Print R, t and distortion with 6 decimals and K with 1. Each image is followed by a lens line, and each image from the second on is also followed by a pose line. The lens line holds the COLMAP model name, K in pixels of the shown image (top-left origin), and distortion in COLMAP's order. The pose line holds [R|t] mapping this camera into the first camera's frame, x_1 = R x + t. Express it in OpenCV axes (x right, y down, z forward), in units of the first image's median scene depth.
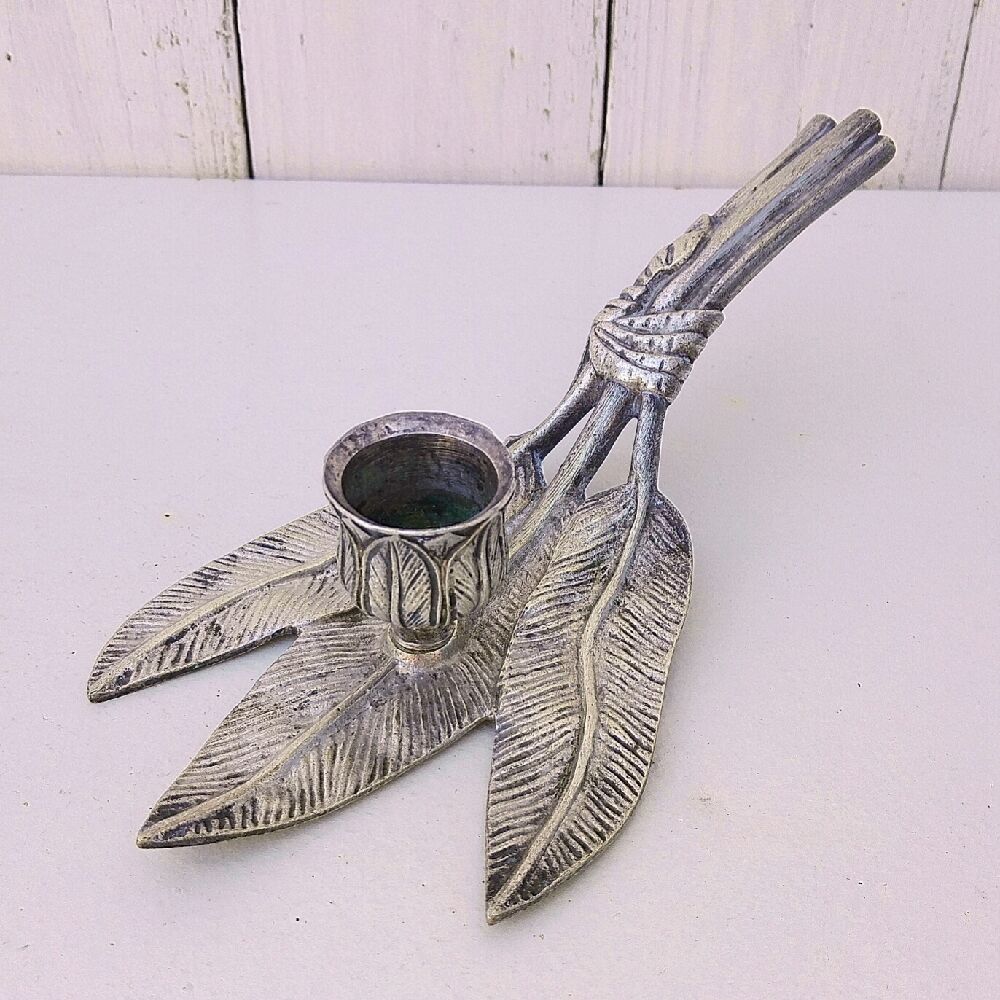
lens RADIAL K [[1512.5, 0, 500.0], [0, 1512.5, 500.0], [0, 0, 1]] dist [0.168489, -0.806889]
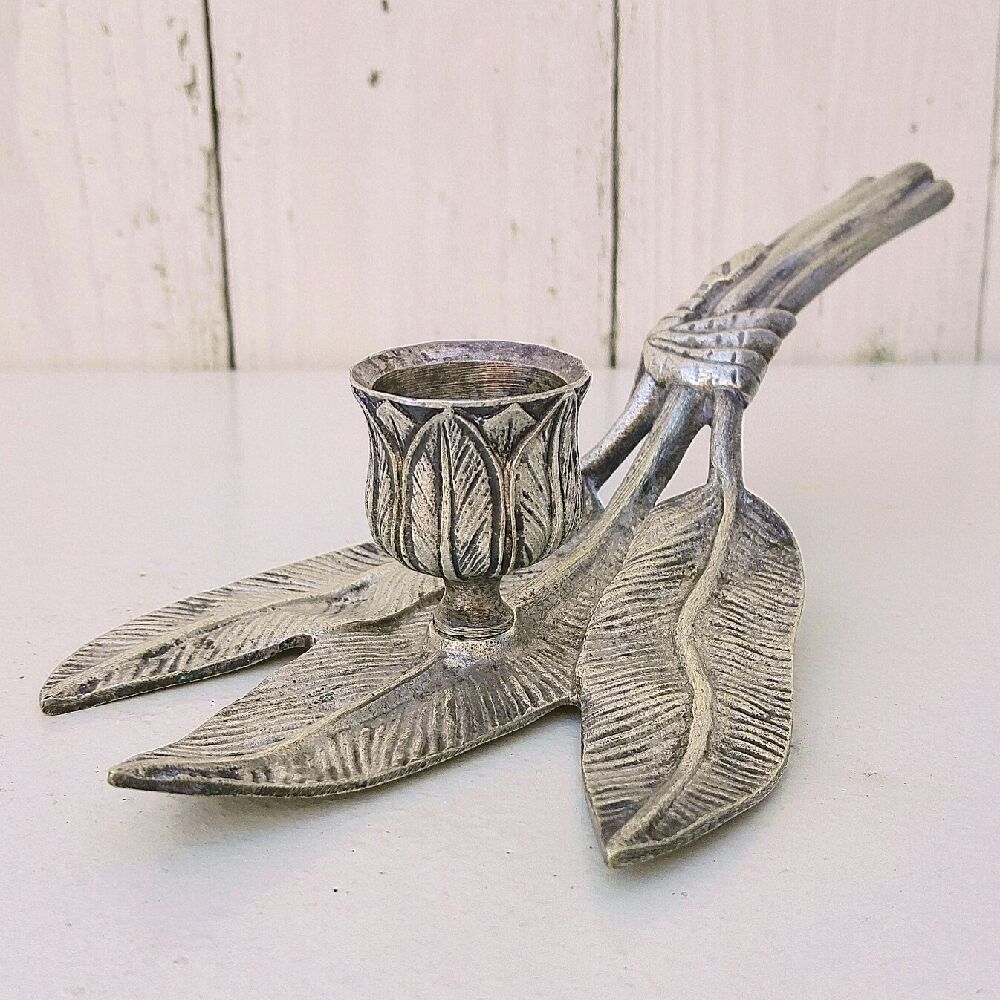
lens RADIAL K [[1554.5, 0, 505.9], [0, 1554.5, 529.6], [0, 0, 1]] dist [0.202868, -1.139313]
pose [[0.998441, -0.041924, 0.036841, -0.058835], [0.051444, 0.947291, -0.316217, 0.280059], [-0.021642, 0.317620, 0.947971, 0.209713]]
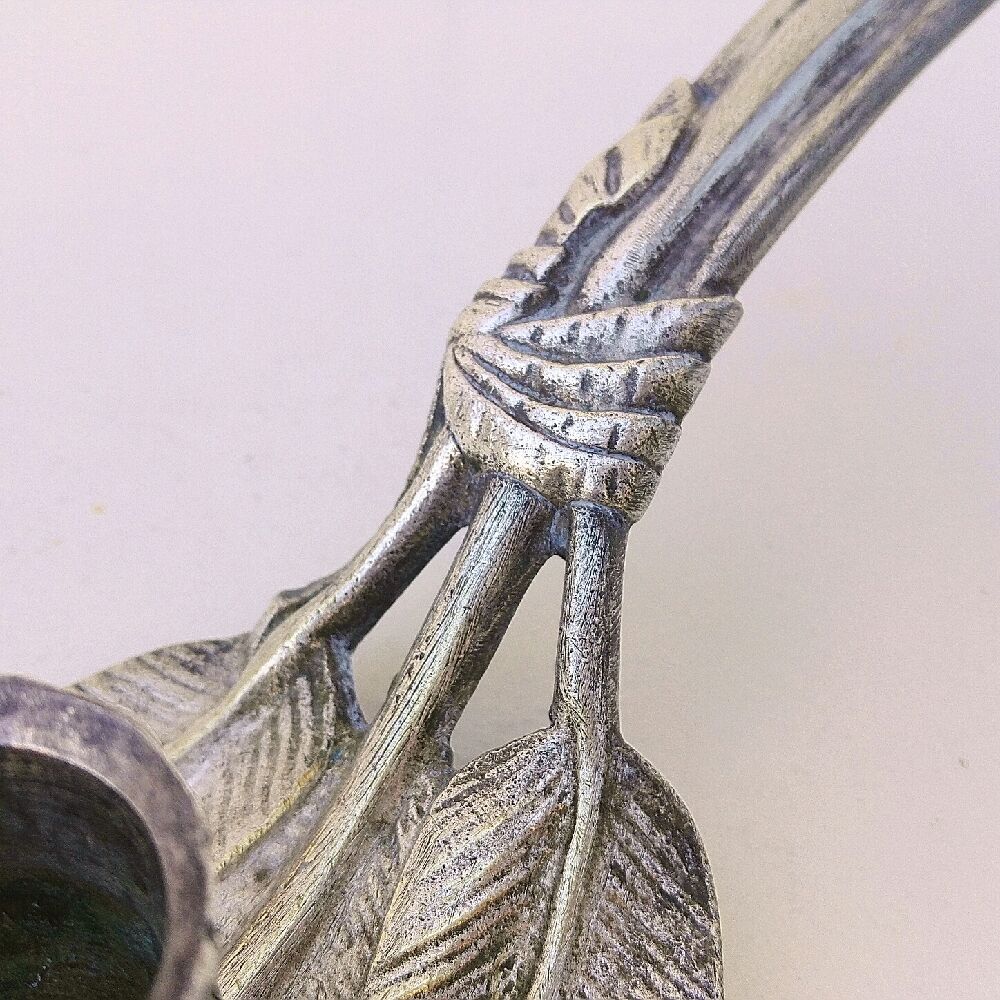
lens RADIAL K [[1512.5, 0, 500.0], [0, 1512.5, 500.0], [0, 0, 1]] dist [0.168489, -0.806889]
pose [[0.995726, -0.059501, 0.070629, 0.044867], [0.054800, 0.996265, 0.066727, -0.104385], [-0.074336, -0.062571, 0.995268, 0.595111]]
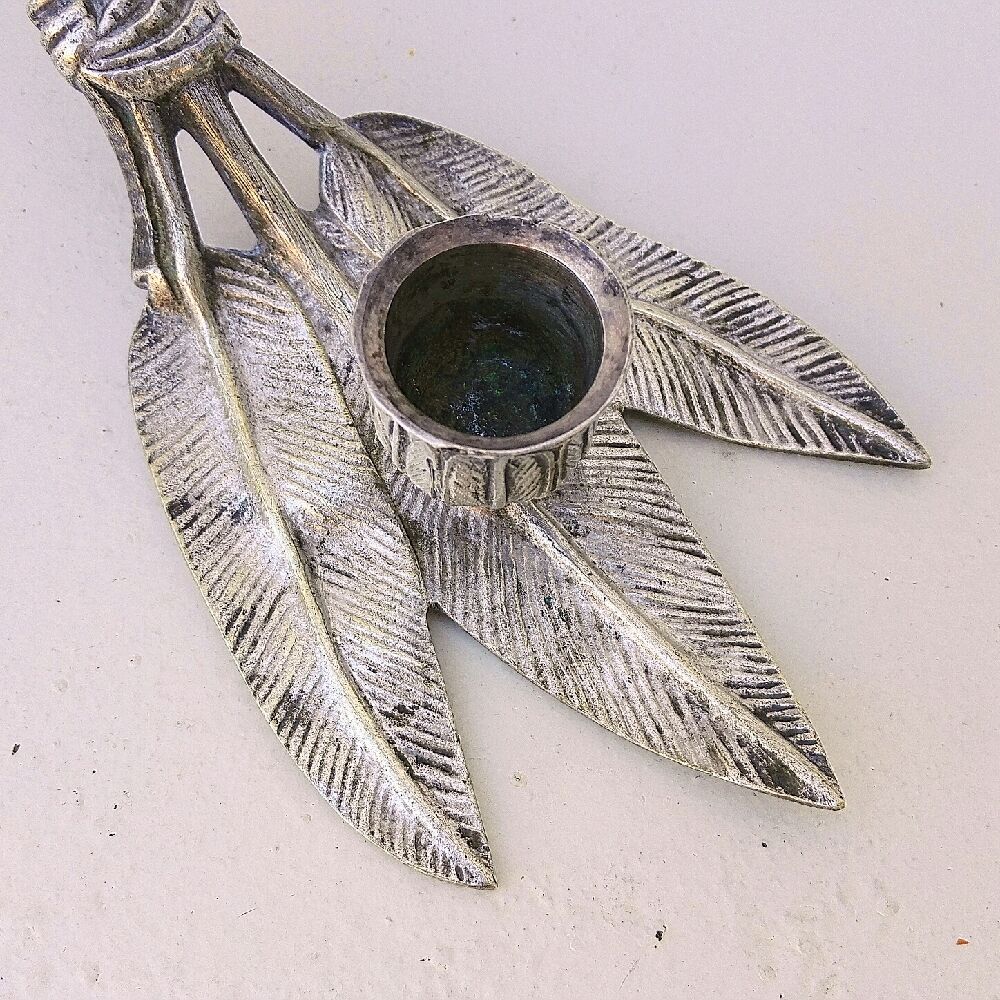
lens RADIAL K [[1512.5, 0, 500.0], [0, 1512.5, 500.0], [0, 0, 1]] dist [0.168489, -0.806889]
pose [[0.206141, -0.908624, 0.363191, -0.335614], [0.586198, 0.411861, 0.697670, -0.420362], [-0.783504, 0.069083, 0.617535, 0.487517]]
